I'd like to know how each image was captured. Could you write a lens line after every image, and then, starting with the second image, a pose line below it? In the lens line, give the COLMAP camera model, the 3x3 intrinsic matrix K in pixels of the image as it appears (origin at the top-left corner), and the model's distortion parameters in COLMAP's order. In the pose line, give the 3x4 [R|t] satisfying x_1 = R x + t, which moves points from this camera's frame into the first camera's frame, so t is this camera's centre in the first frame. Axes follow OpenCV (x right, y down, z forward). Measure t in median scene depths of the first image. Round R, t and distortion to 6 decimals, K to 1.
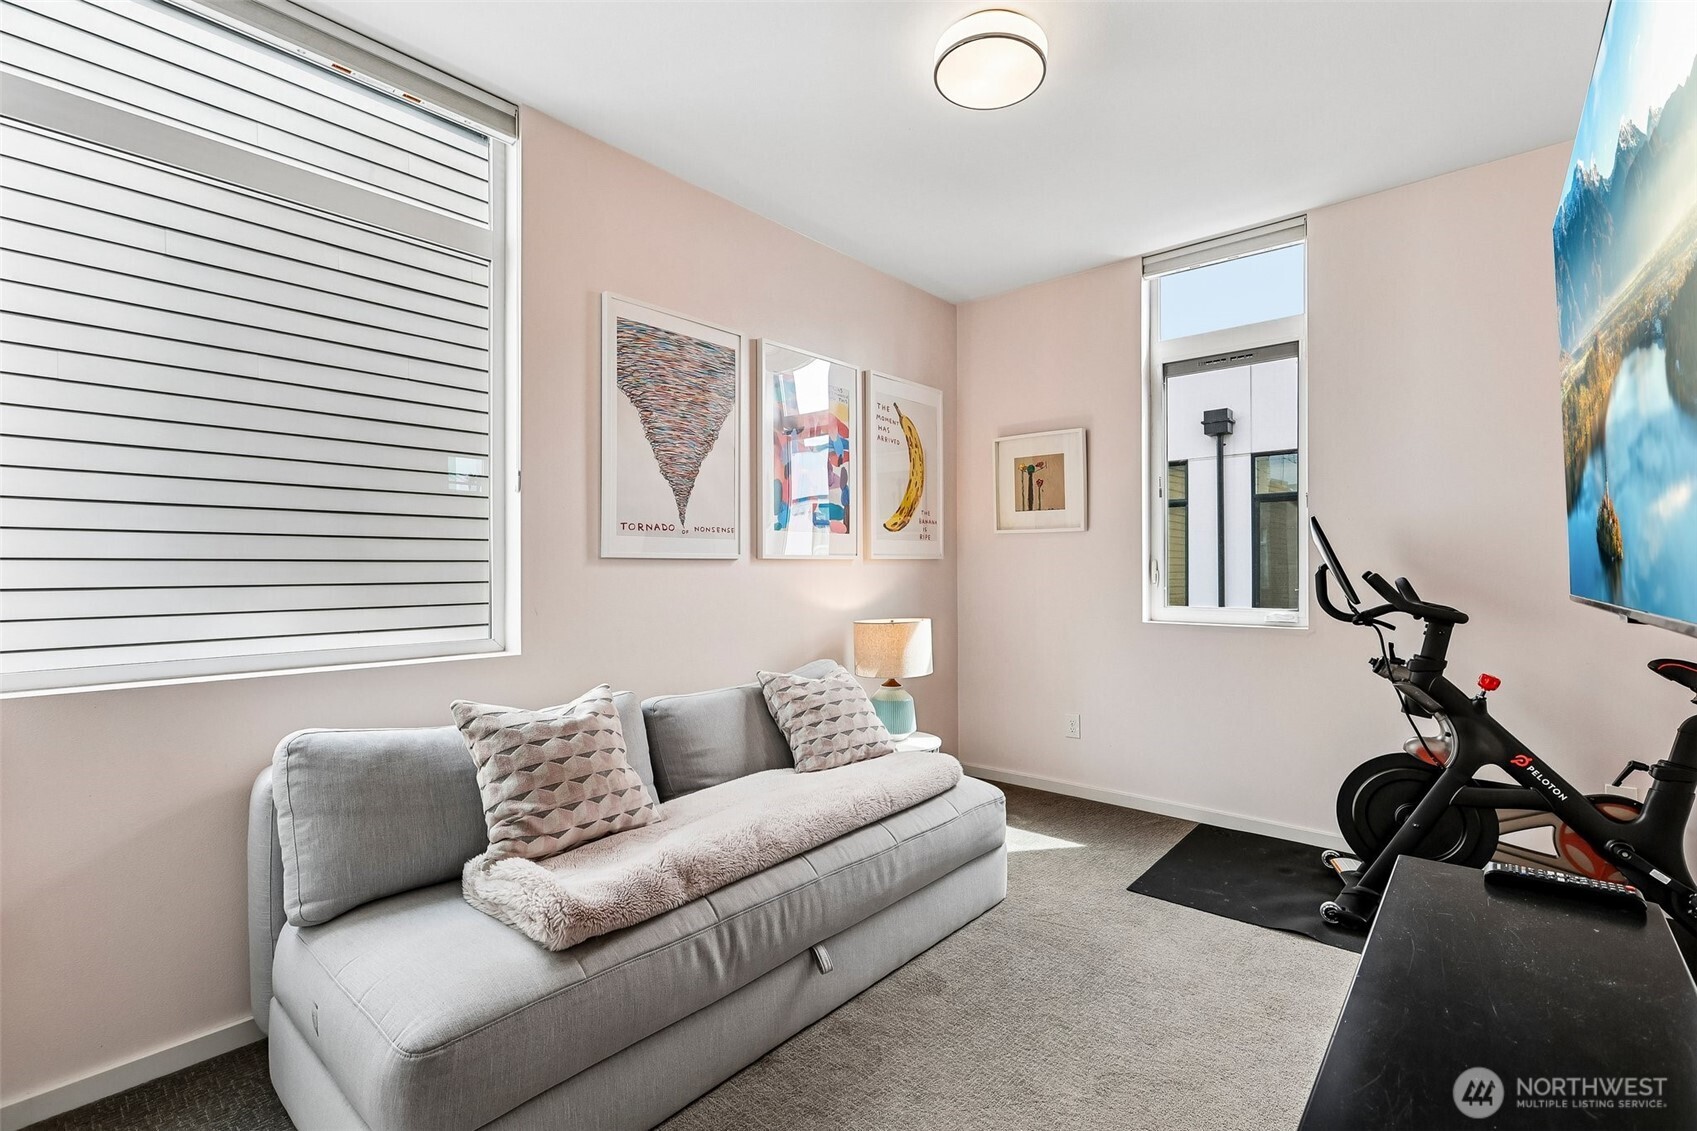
lens RADIAL K [[770.6, 0, 852.5], [0, 770.6, 566.0], [0, 0, 1]] dist [0.000558, 0.000004]
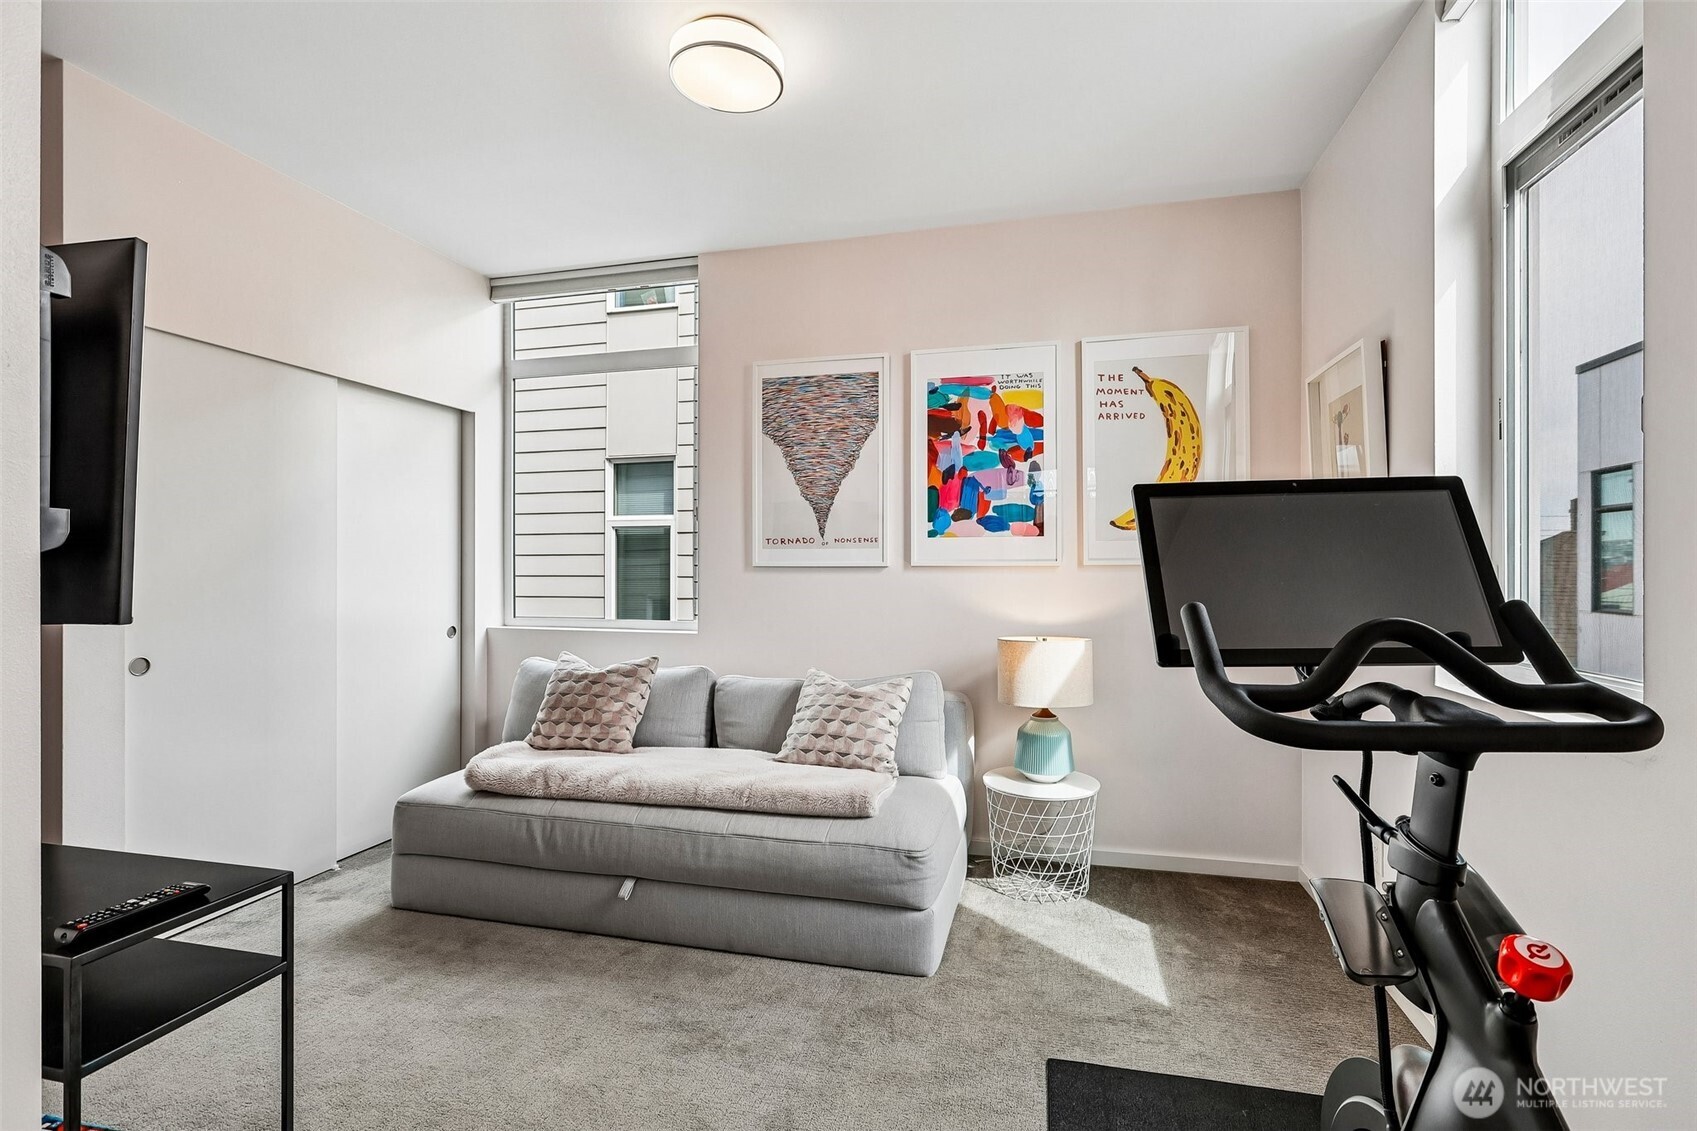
lens RADIAL K [[770.6, 0, 855.3], [0, 770.6, 565.2], [0, 0, 1]] dist [0.000558, 0.000004]
pose [[0.442920, -0.003583, -0.896554, 0.849654], [-0.001540, 0.999988, -0.004757, -0.006218], [0.896560, 0.003487, 0.442909, 0.530517]]
